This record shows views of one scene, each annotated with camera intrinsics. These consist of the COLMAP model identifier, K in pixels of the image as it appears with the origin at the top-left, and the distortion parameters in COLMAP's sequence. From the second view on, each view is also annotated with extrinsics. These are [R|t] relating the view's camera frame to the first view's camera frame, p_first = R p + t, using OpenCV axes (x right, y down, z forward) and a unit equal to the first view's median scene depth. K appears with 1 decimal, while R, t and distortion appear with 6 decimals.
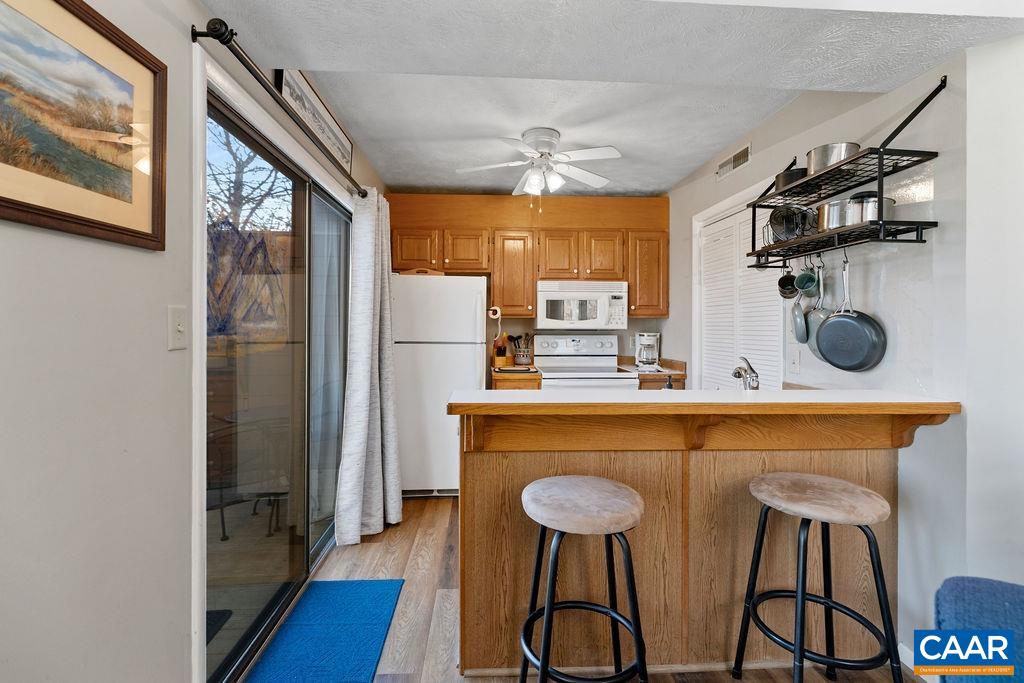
lens RADIAL K [[473.6, 0, 510.9], [0, 473.6, 334.5], [0, 0, 1]] dist [-0.000639, -0.000071]
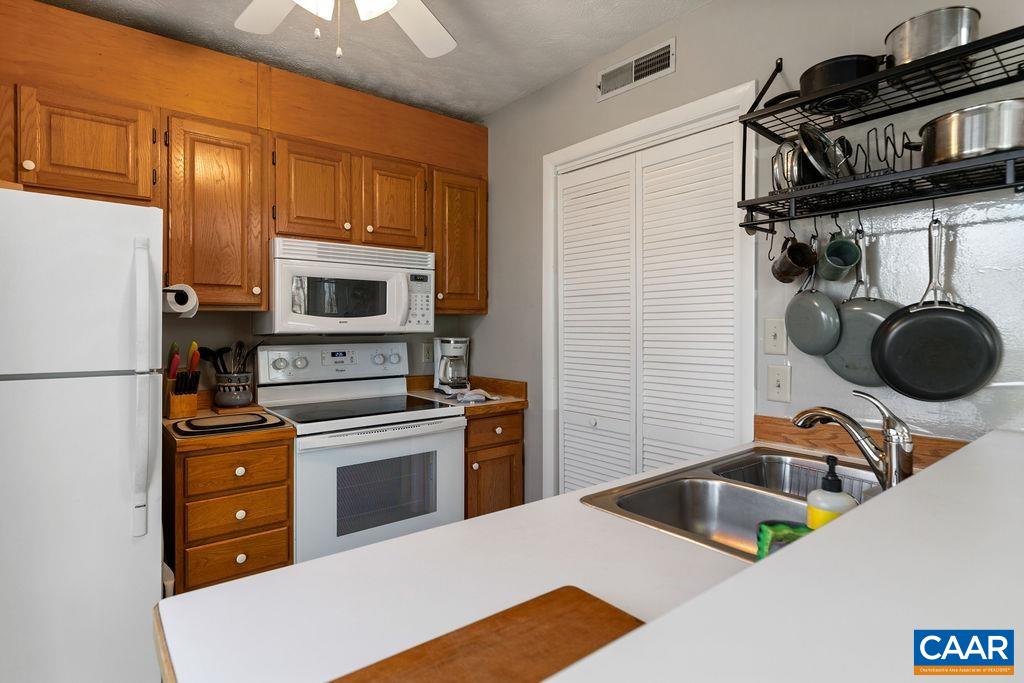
lens RADIAL K [[540.1, 0, 513.5], [0, 540.1, 332.0], [0, 0, 1]] dist [0.002149, 0.002136]
pose [[0.814939, -0.010307, 0.579454, -0.067446], [0.013271, 0.999912, -0.000878, -0.010089], [-0.579394, 0.008405, 0.815004, 0.389636]]
